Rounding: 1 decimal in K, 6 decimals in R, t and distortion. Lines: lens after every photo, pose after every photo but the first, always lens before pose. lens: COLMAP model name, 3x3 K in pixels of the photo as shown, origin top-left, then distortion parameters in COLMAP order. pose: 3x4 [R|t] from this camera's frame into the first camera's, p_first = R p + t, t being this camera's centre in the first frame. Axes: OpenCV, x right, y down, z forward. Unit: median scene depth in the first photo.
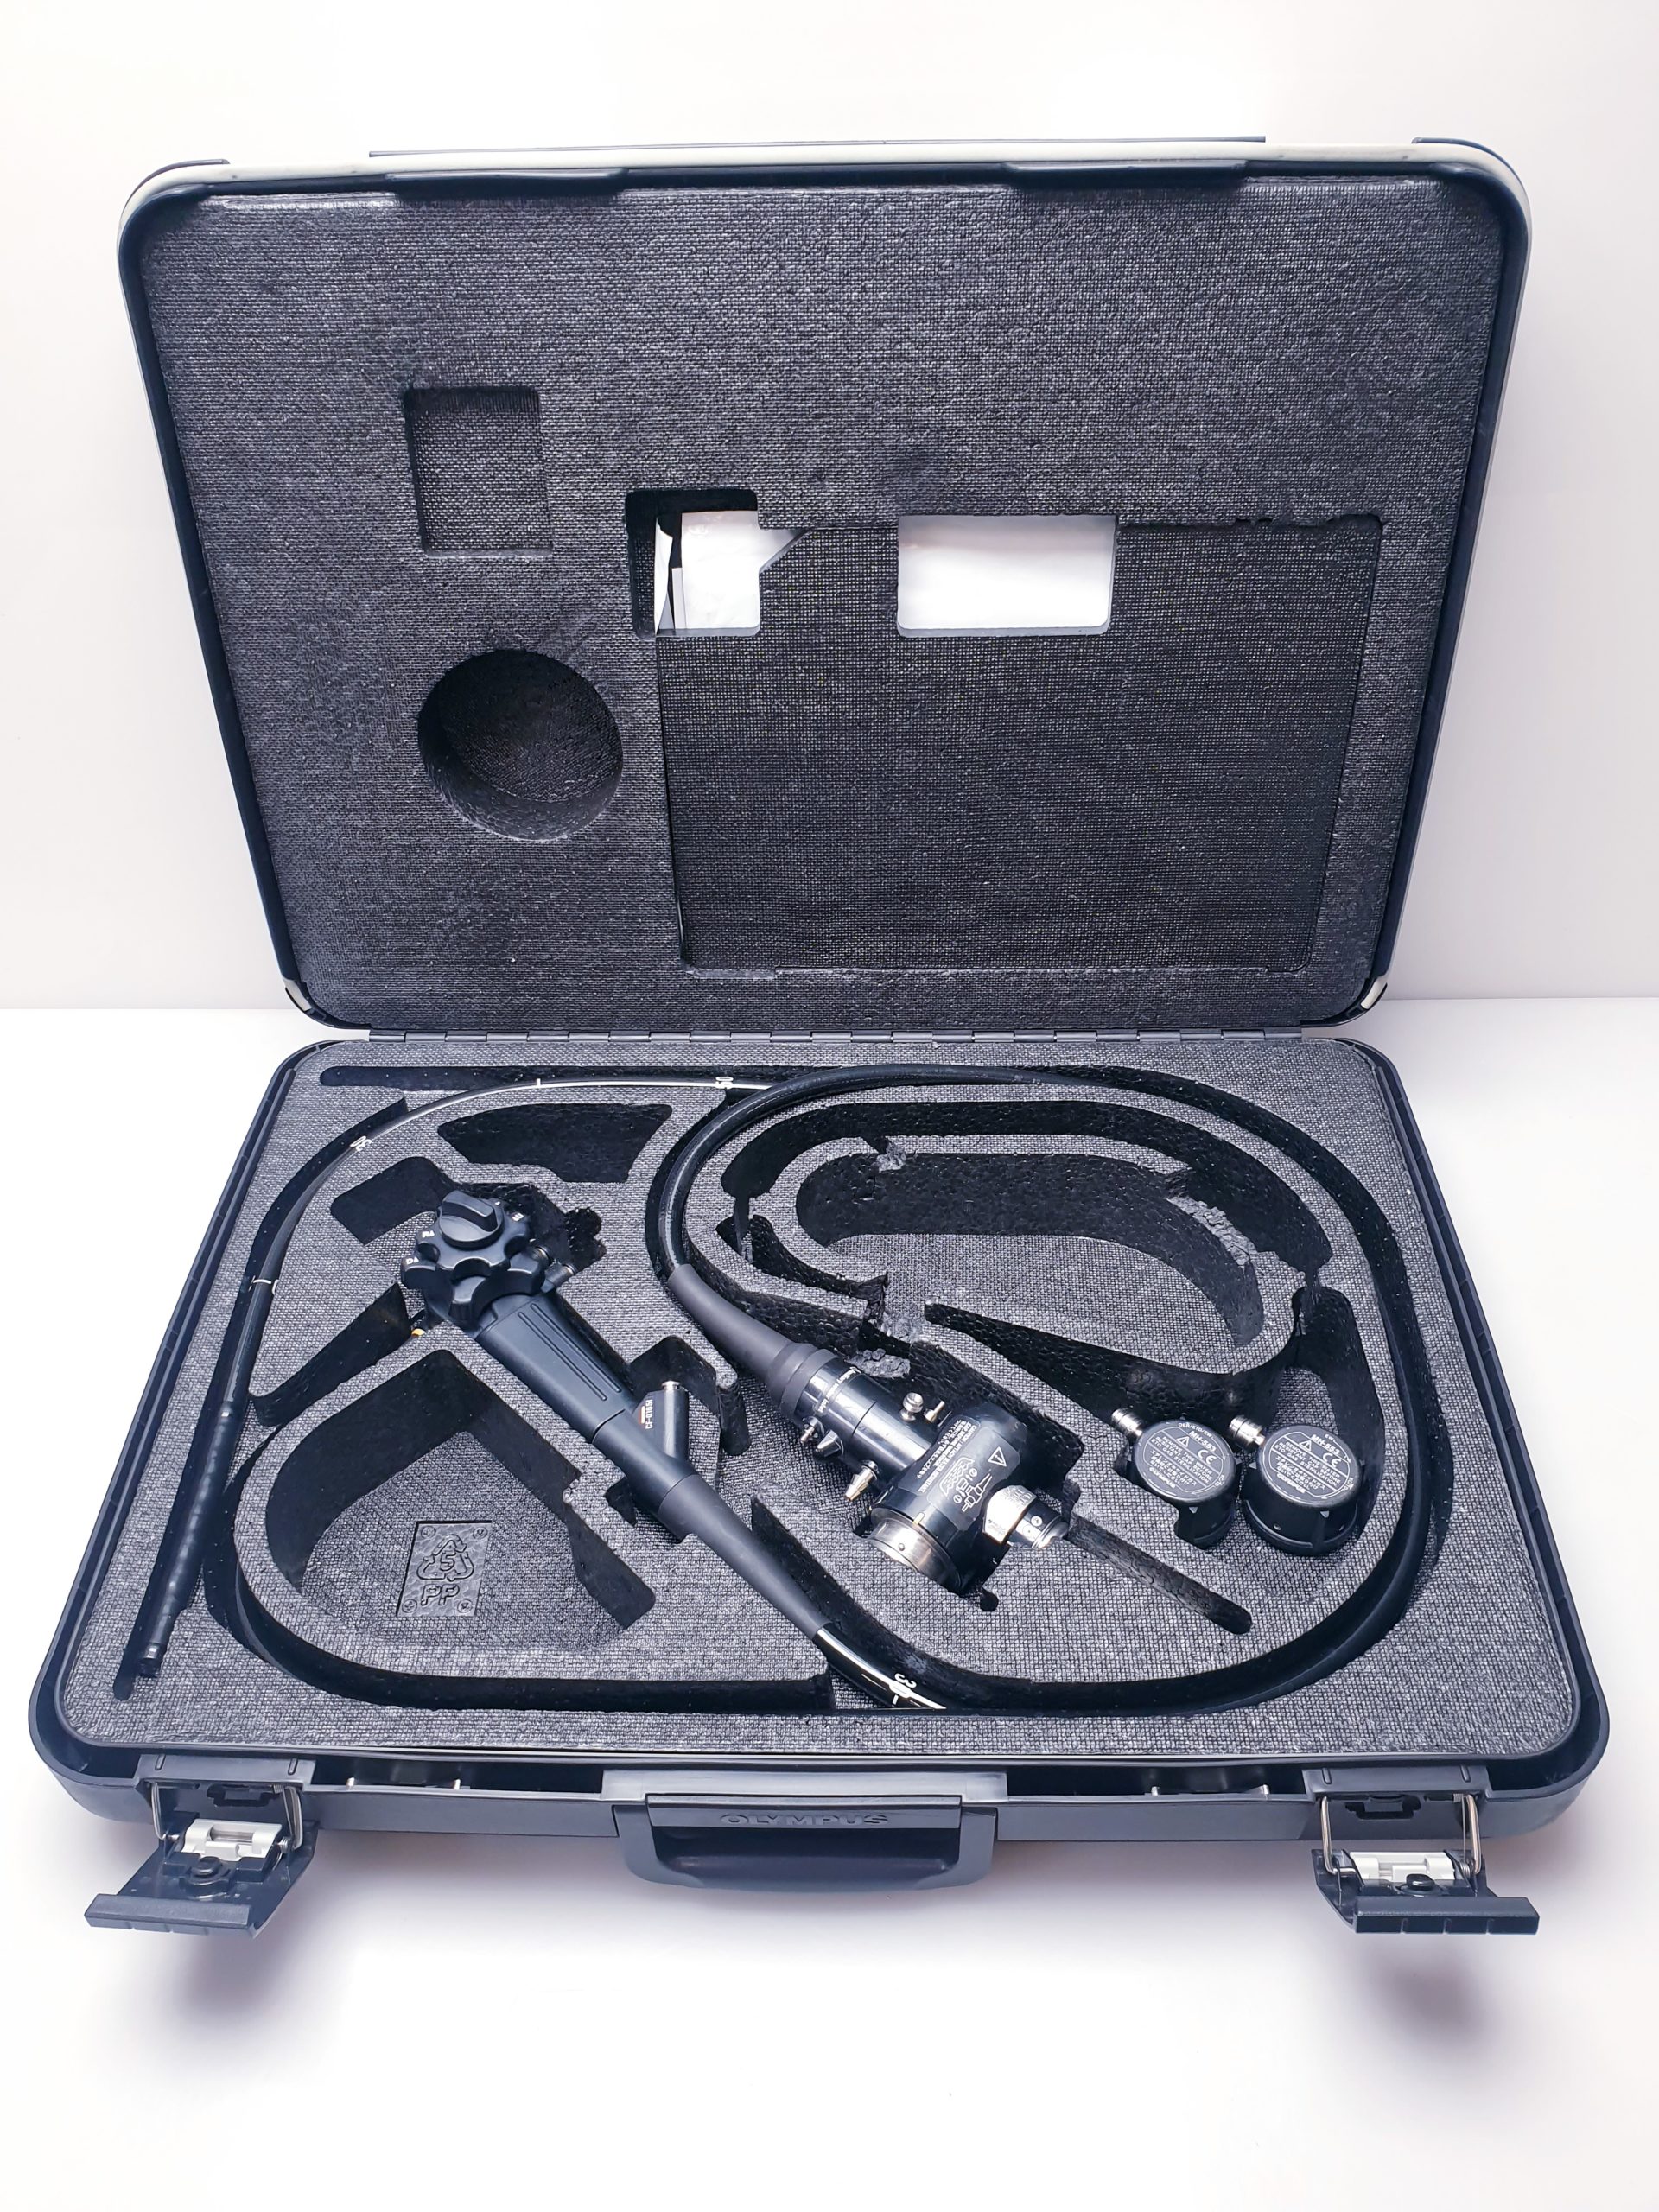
lens RADIAL K [[1666.6, 0, 829.5], [0, 1666.6, 1106.0], [0, 0, 1]] dist [0.039543, -0.141685]
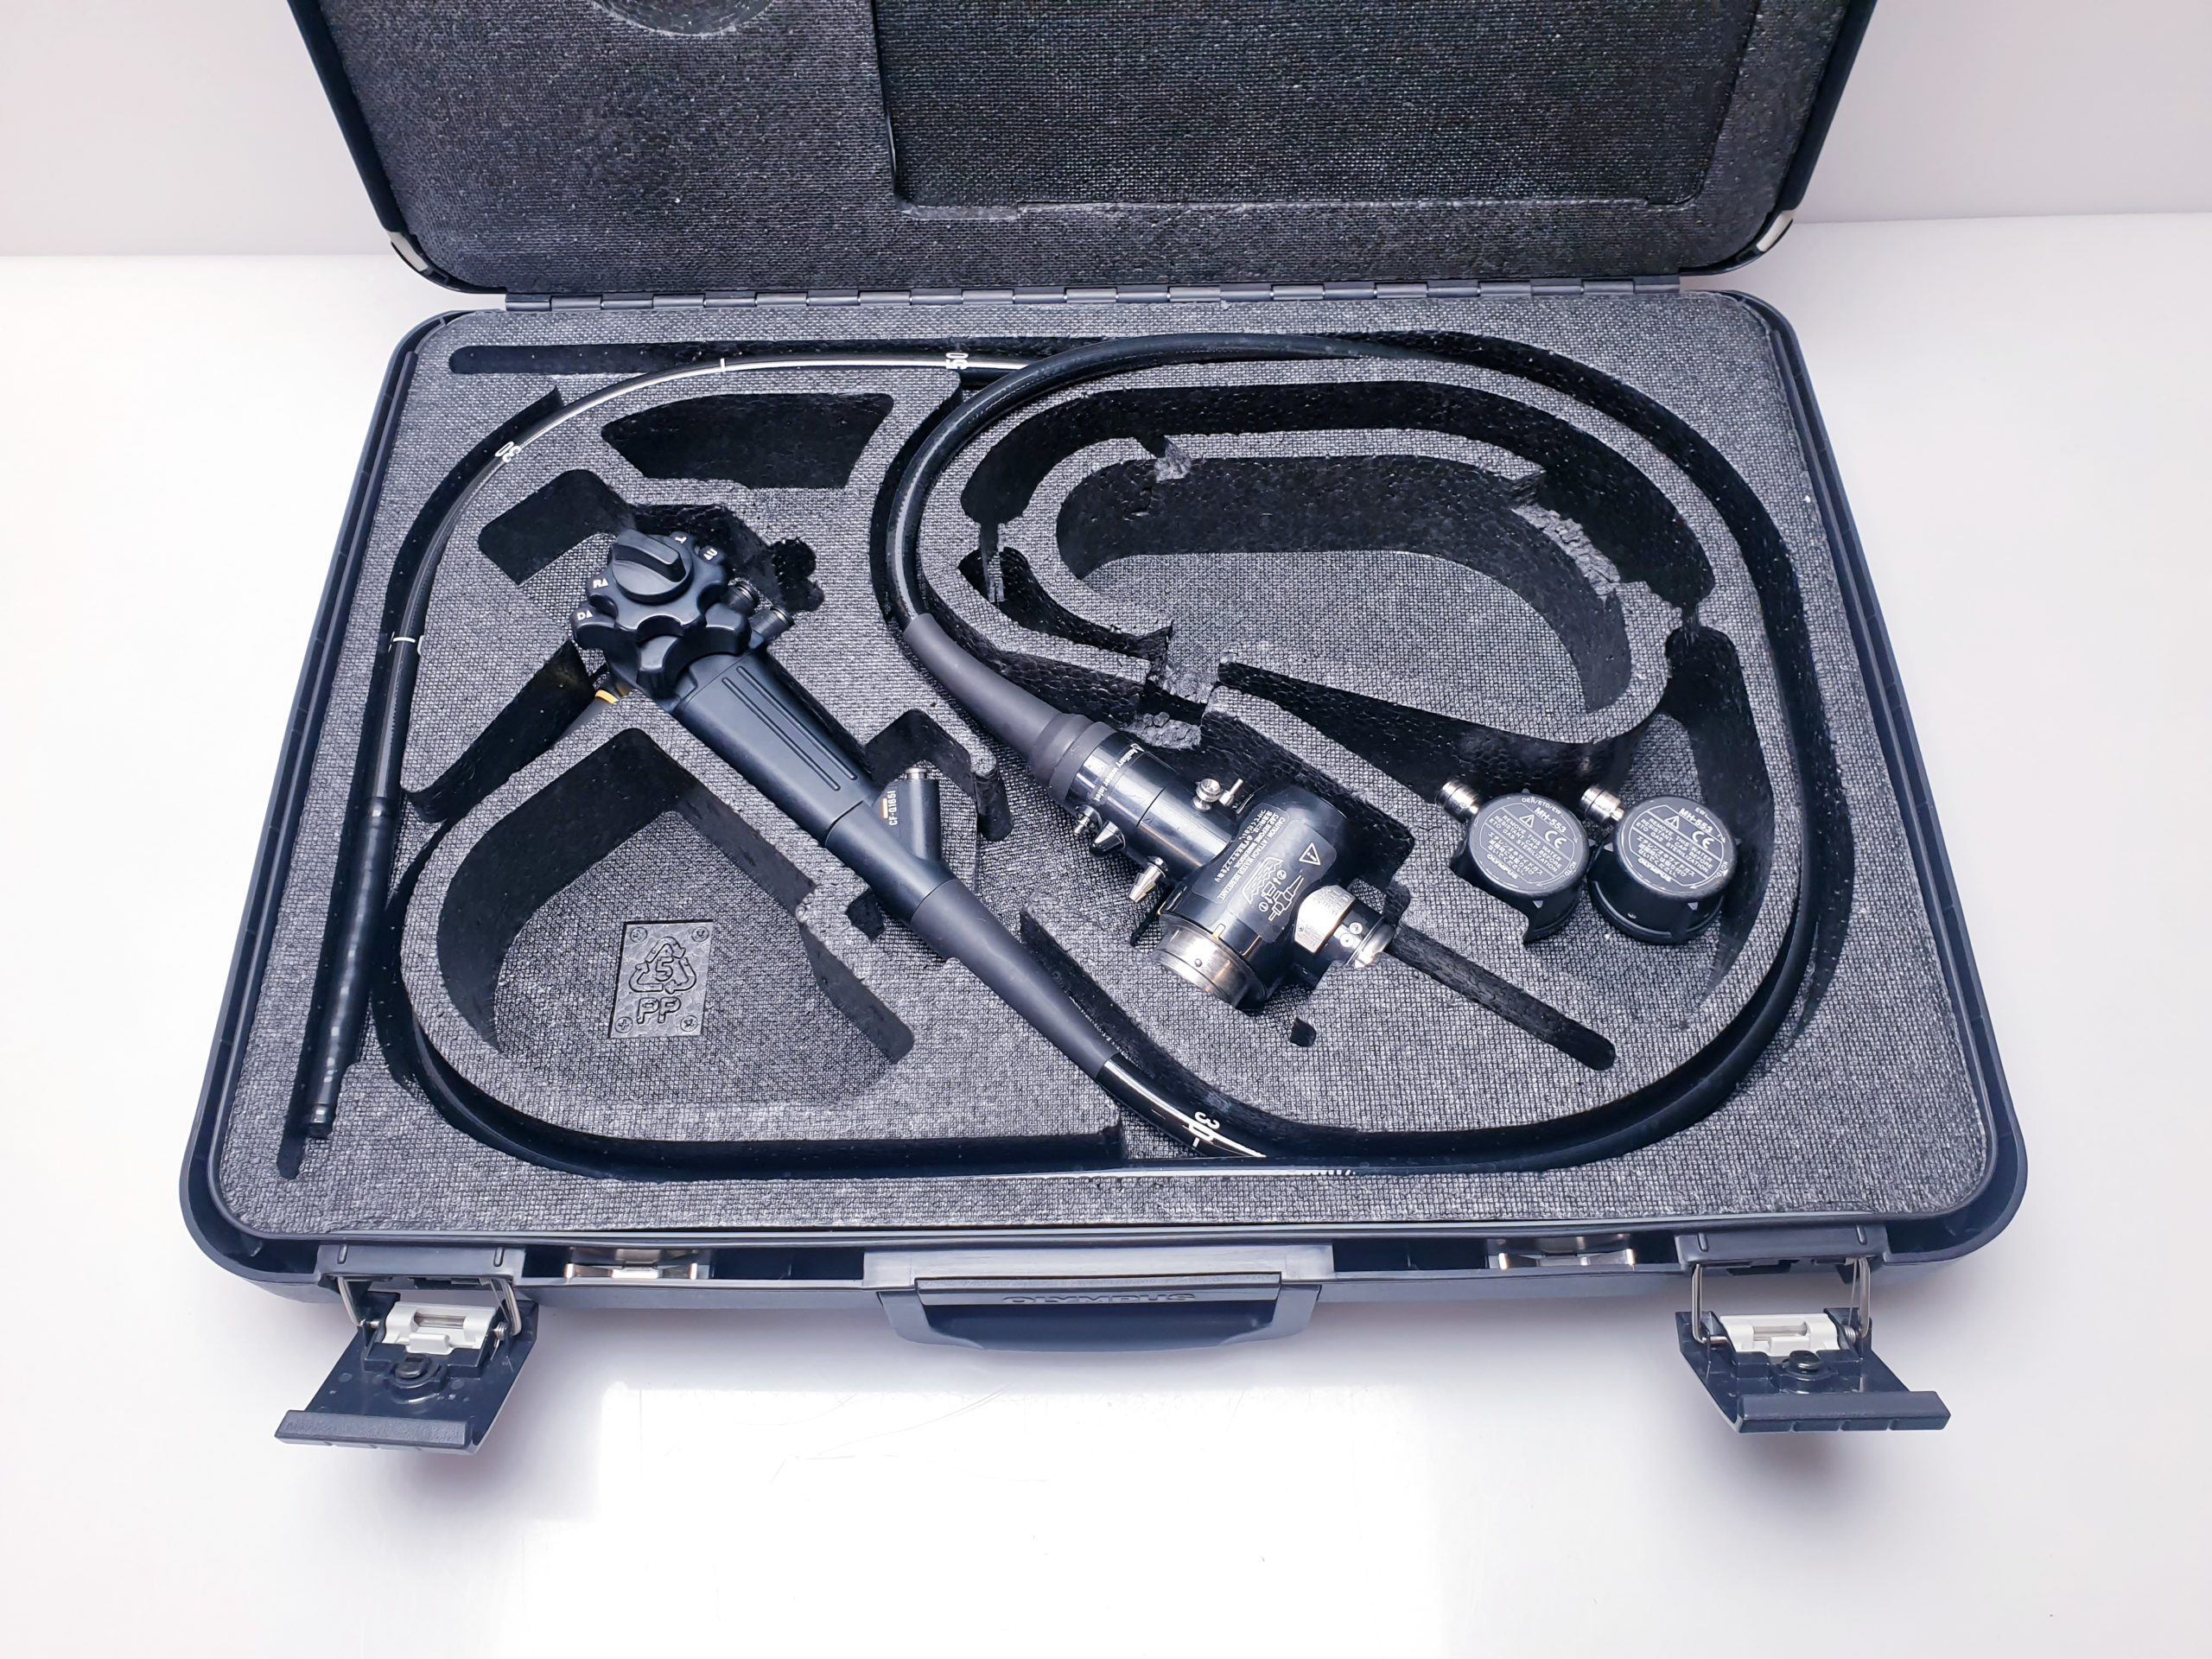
lens RADIAL K [[1666.6, 0, 1090.0], [0, 1666.6, 825.6], [0, 0, 1]] dist [0.039543, -0.141685]
pose [[0.999524, -0.023038, 0.020500, -0.026062], [0.015407, 0.948901, 0.315198, -0.065444], [-0.026714, -0.314732, 0.948805, 0.206418]]
